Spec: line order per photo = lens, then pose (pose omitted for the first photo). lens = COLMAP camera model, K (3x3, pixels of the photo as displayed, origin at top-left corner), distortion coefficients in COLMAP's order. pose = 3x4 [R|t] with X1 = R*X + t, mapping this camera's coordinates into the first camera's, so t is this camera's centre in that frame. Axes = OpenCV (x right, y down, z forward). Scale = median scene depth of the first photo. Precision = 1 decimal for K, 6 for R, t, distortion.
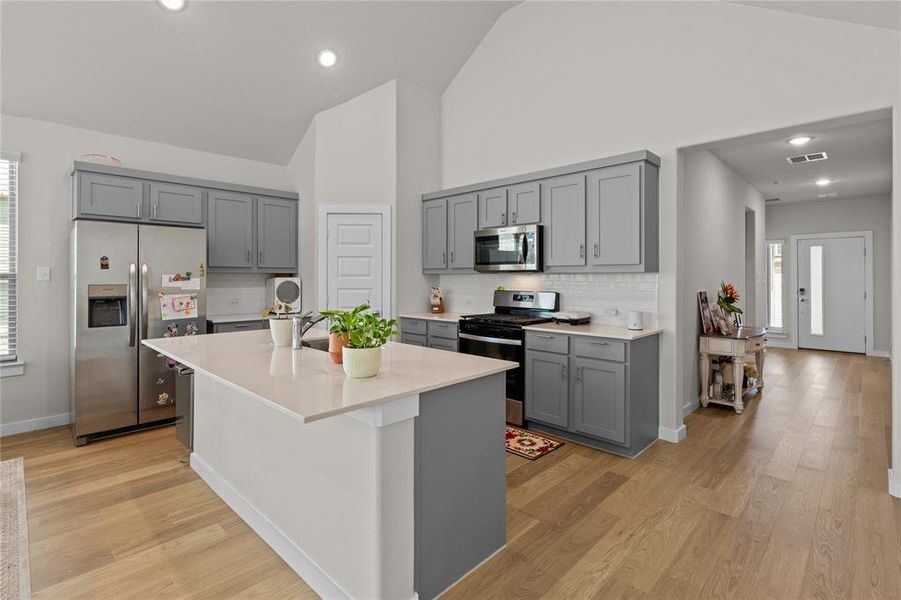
lens RADIAL K [[428.7, 0, 451.8], [0, 428.7, 273.7], [0, 0, 1]] dist [0.000537, 0.000133]
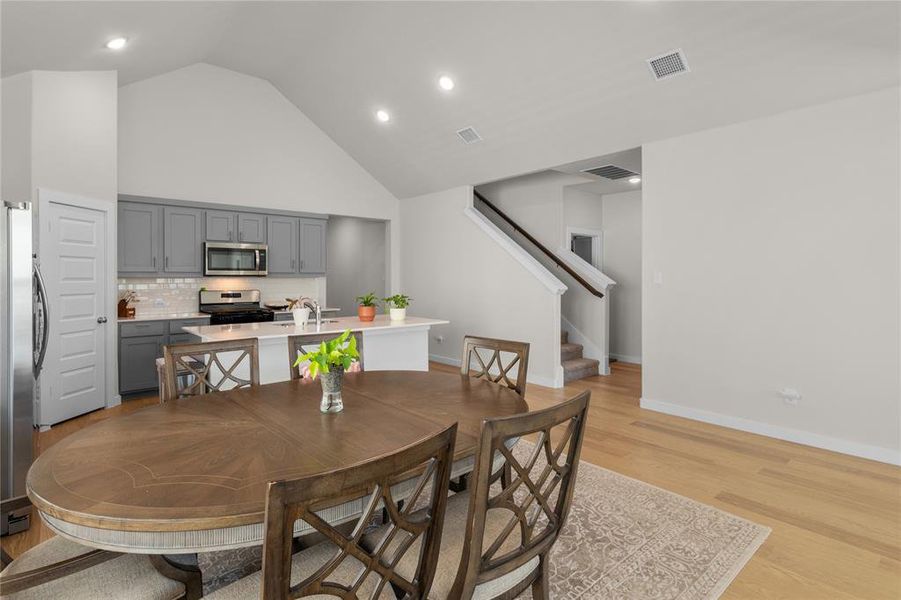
lens RADIAL K [[454.3, 0, 448.9], [0, 454.3, 283.0], [0, 0, 1]] dist [0.004107, 0.000690]
pose [[0.082613, -0.013961, 0.996484, -1.175903], [-0.008121, 0.999859, 0.014682, -0.008278], [-0.996549, -0.009306, 0.082488, 0.207603]]
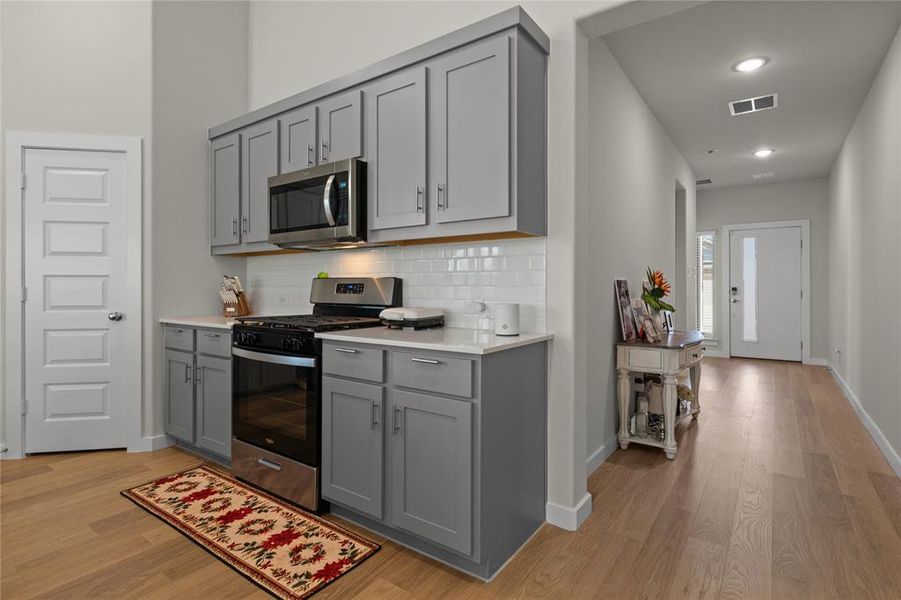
lens RADIAL K [[454.3, 0, 448.9], [0, 454.3, 283.0], [0, 0, 1]] dist [0.004107, 0.000690]
pose [[0.989095, 0.001181, 0.147275, 0.208947], [-0.001073, 0.999999, -0.000814, 0.048587], [-0.147276, 0.000647, 0.989095, 0.328209]]
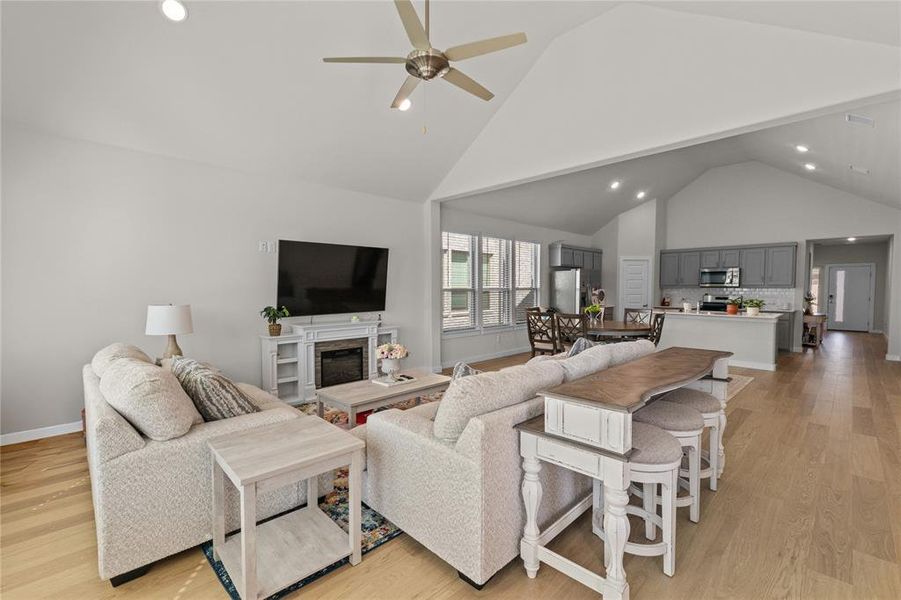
lens RADIAL K [[395.7, 0, 450.5], [0, 395.7, 300.0], [0, 0, 1]] dist [0.003808, 0.000417]
pose [[0.999735, 0.001493, -0.022984, -1.232885], [-0.000574, 0.999203, 0.039923, -0.017727], [0.023026, -0.039899, 0.998938, -1.151442]]
